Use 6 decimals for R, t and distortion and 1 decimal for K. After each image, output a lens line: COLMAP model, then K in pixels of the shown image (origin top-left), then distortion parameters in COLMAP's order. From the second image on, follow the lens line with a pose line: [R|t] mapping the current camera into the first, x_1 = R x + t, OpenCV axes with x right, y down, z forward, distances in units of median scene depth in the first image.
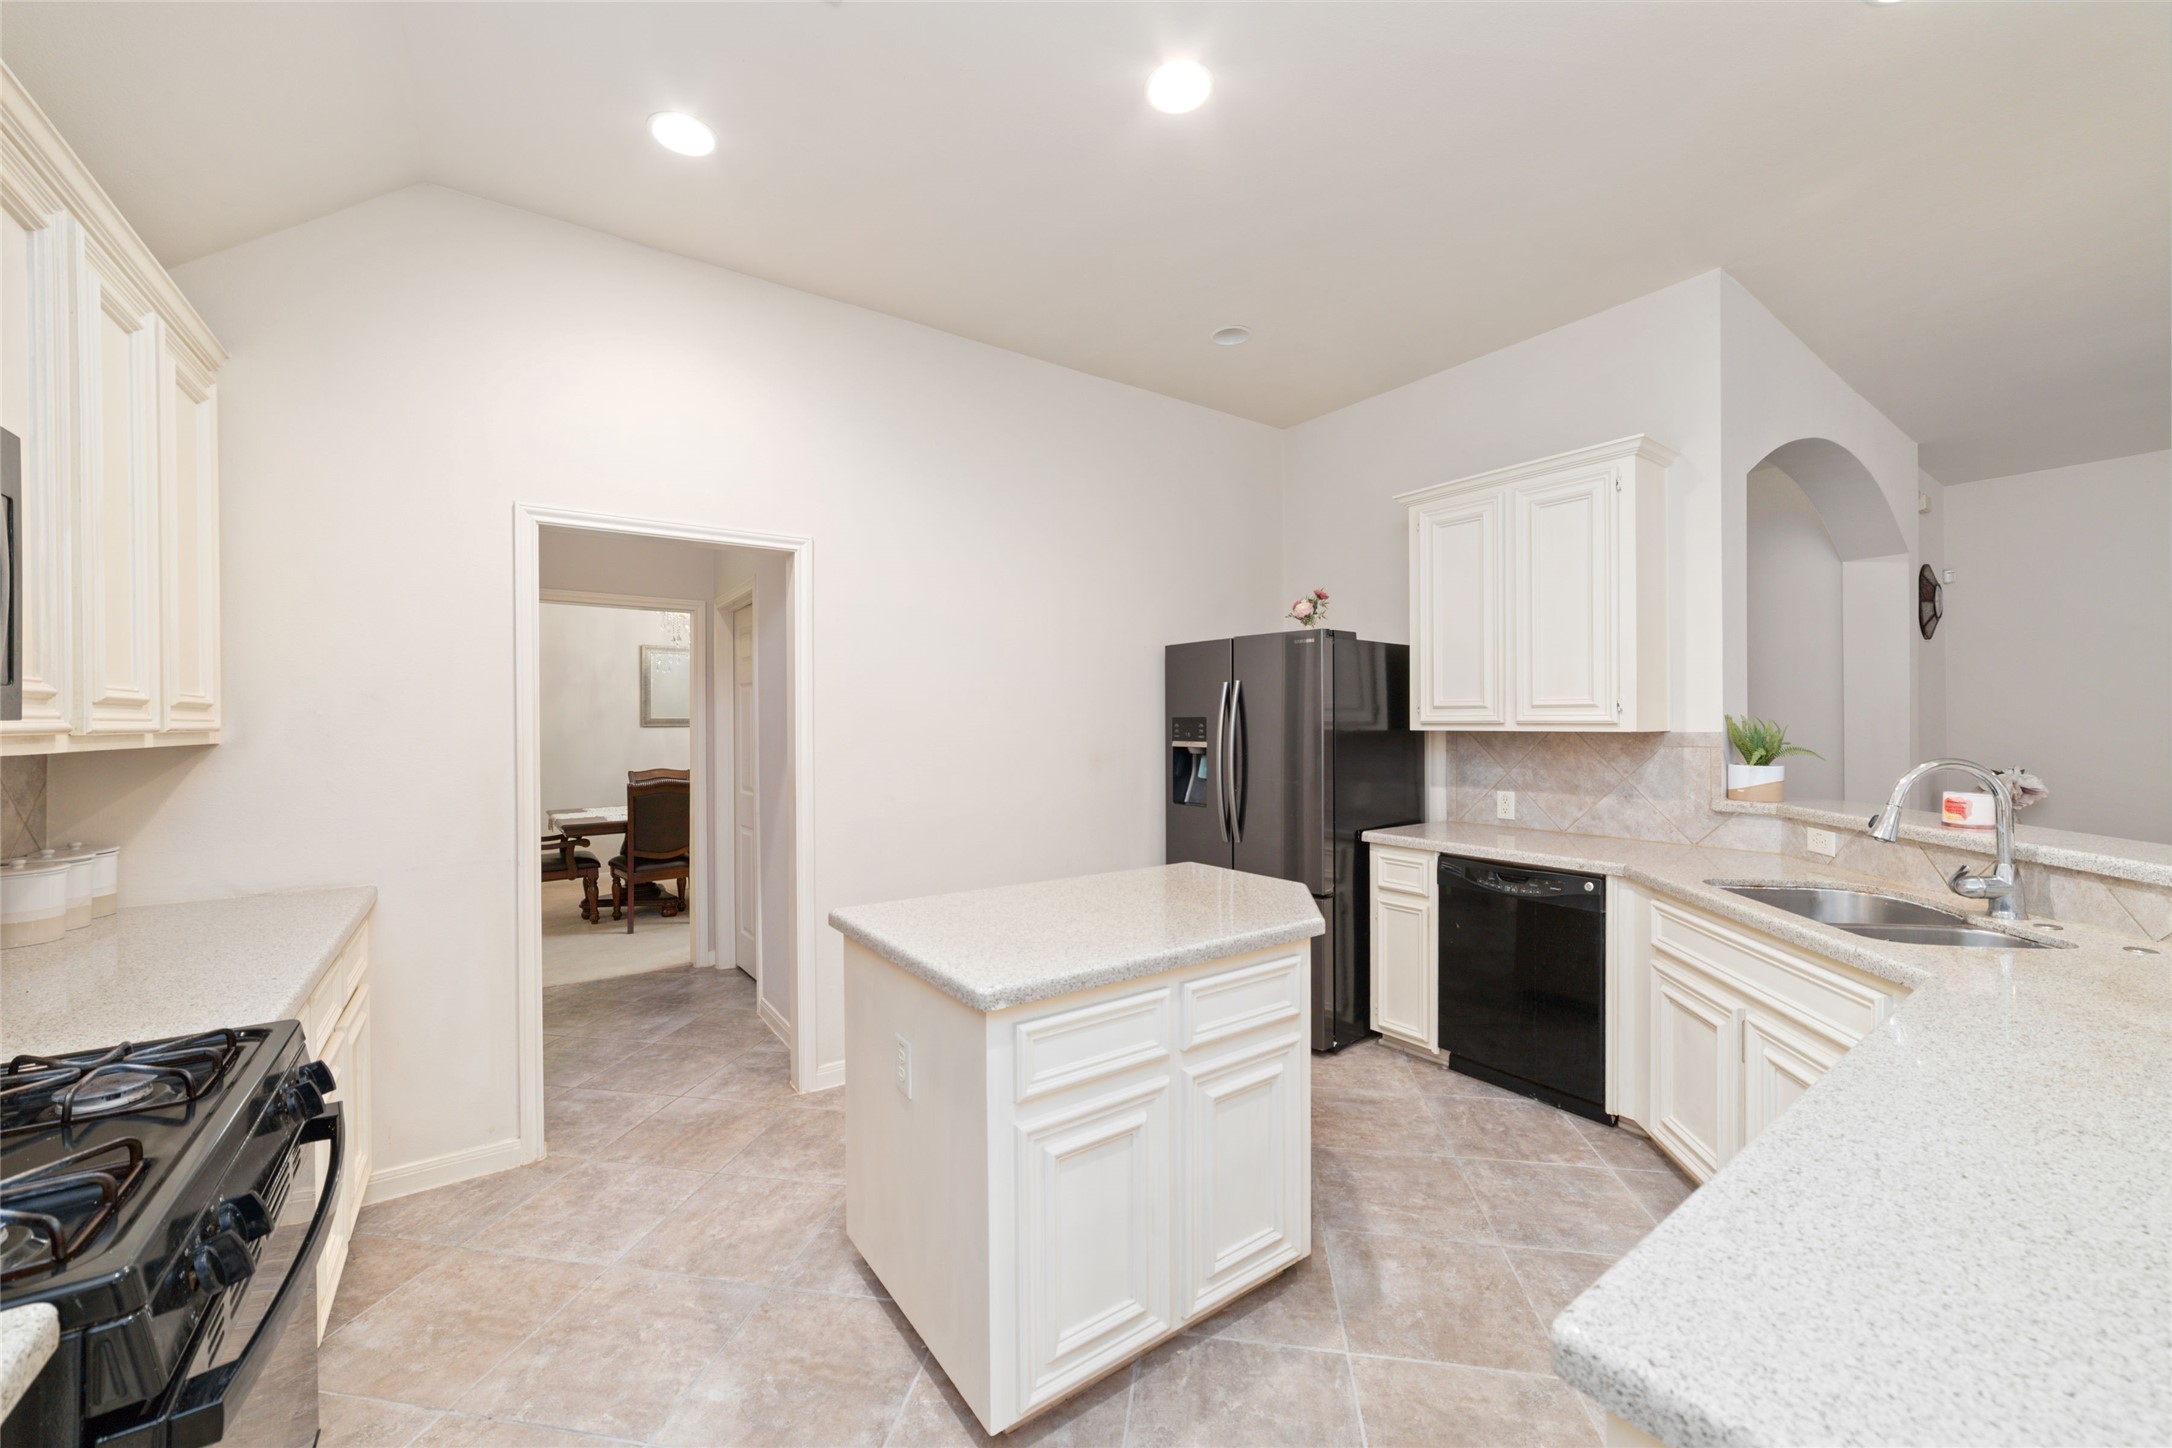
lens RADIAL K [[830.9, 0, 1084.9], [0, 830.9, 725.0], [0, 0, 1]] dist [-0.014021, 0.001503]
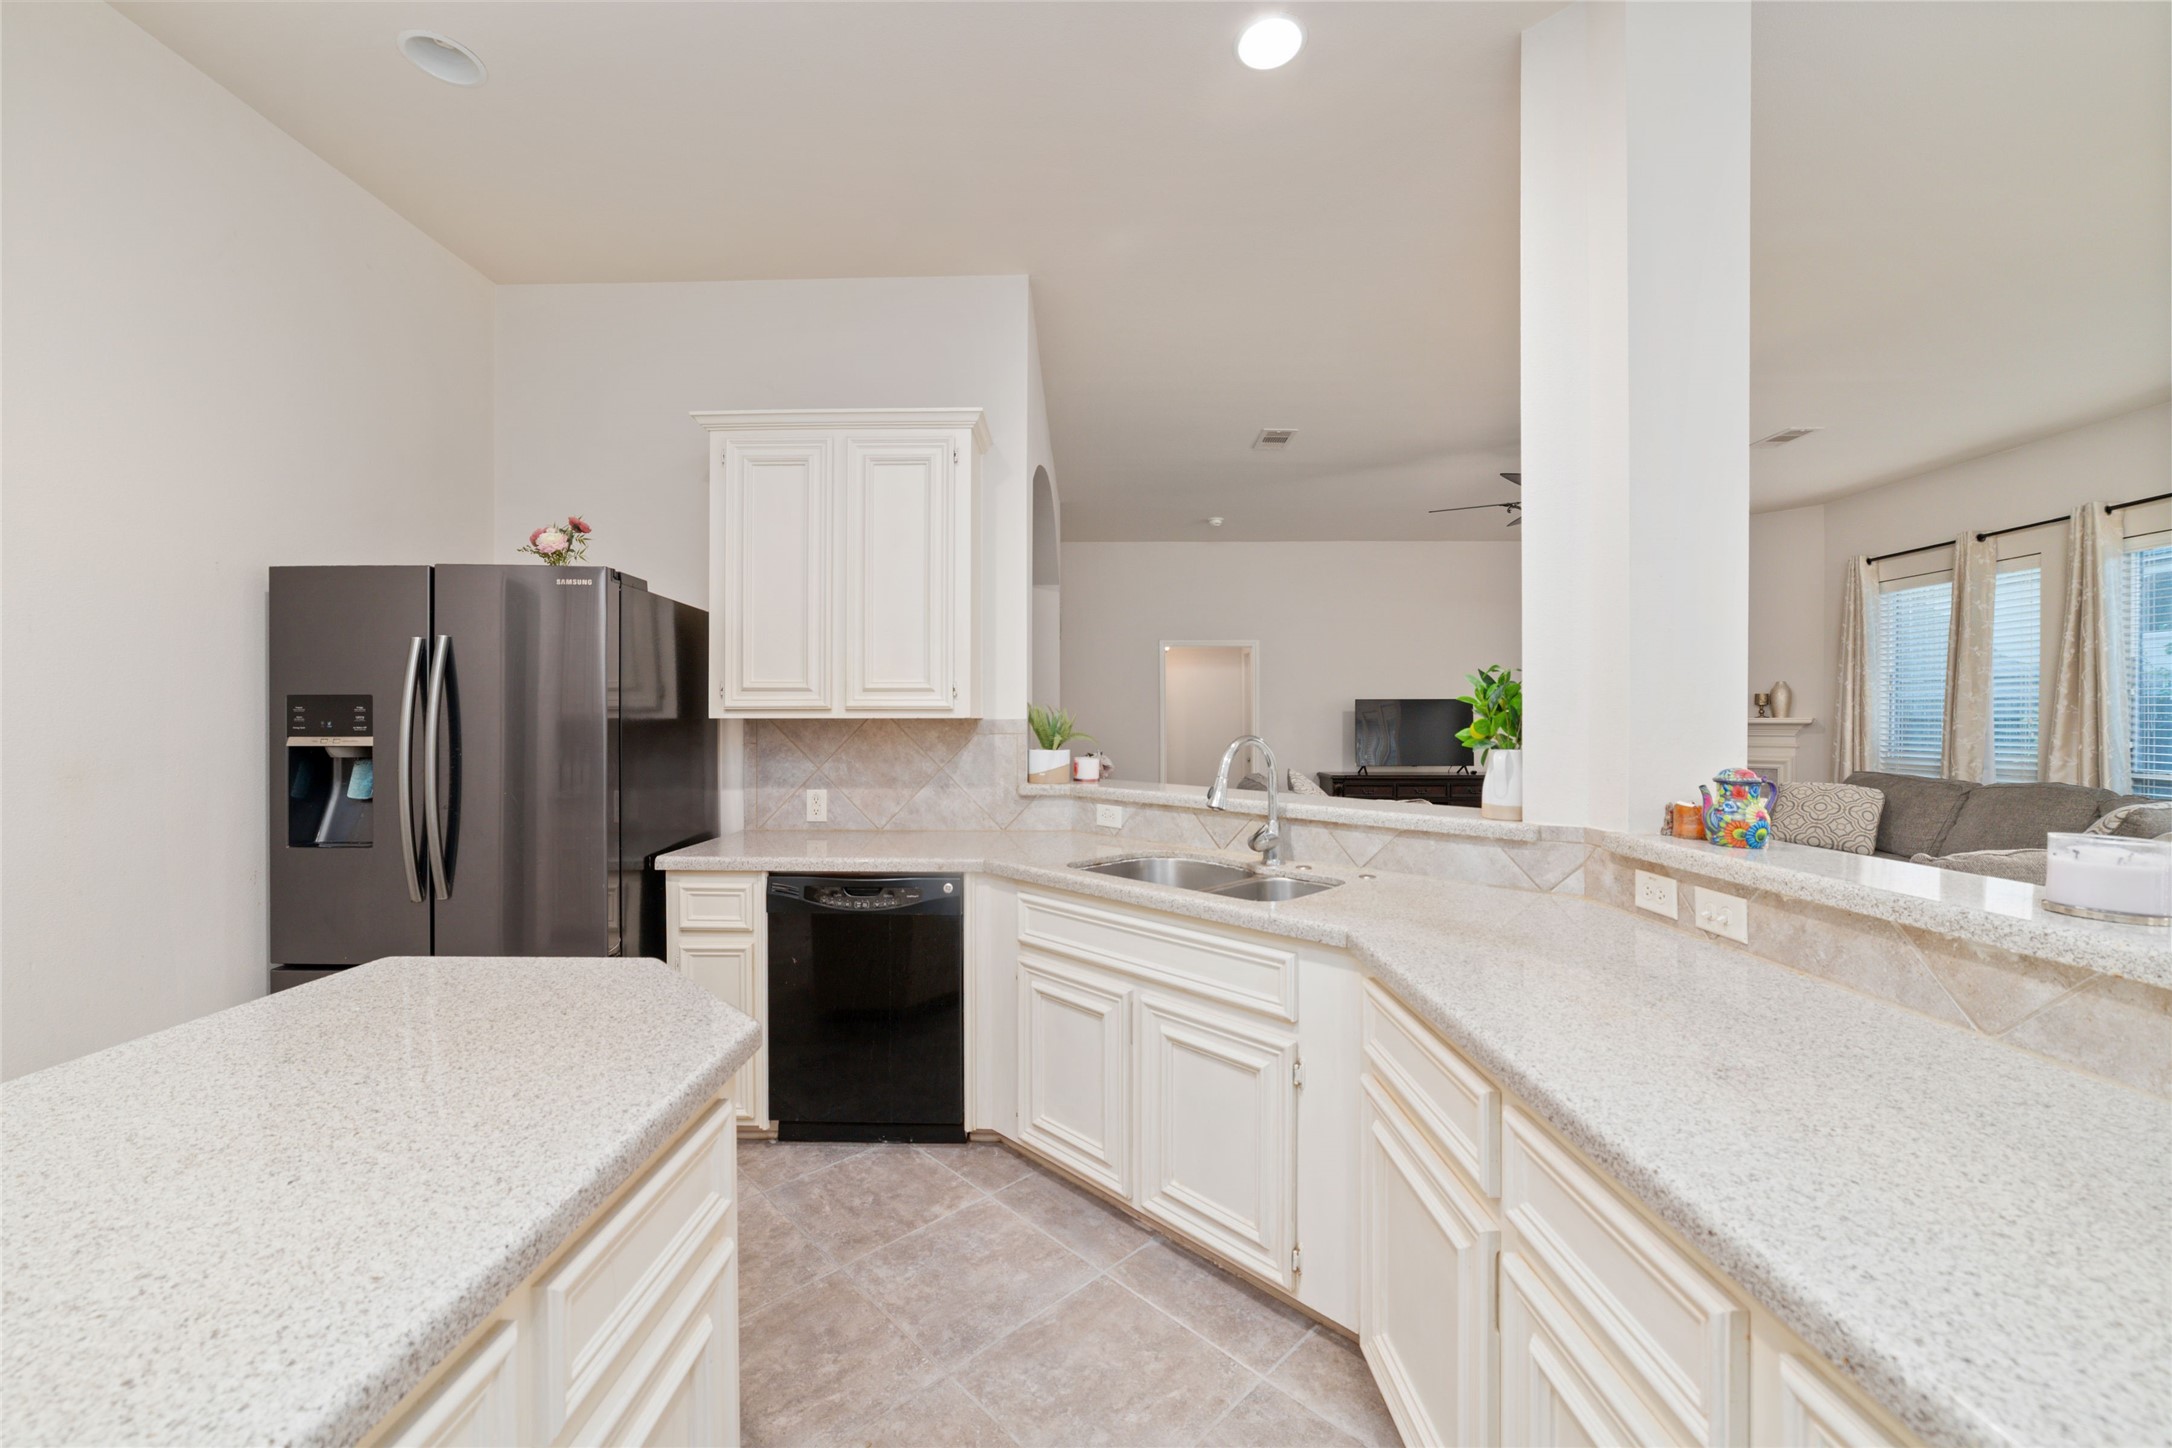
lens RADIAL K [[830.9, 0, 1080.3], [0, 830.9, 723.2], [0, 0, 1]] dist [-0.014021, 0.001503]
pose [[0.594474, 0.001949, 0.804113, -0.031037], [0.002264, 0.999989, -0.004097, 0.017947], [-0.804112, 0.004257, 0.594463, 0.312199]]
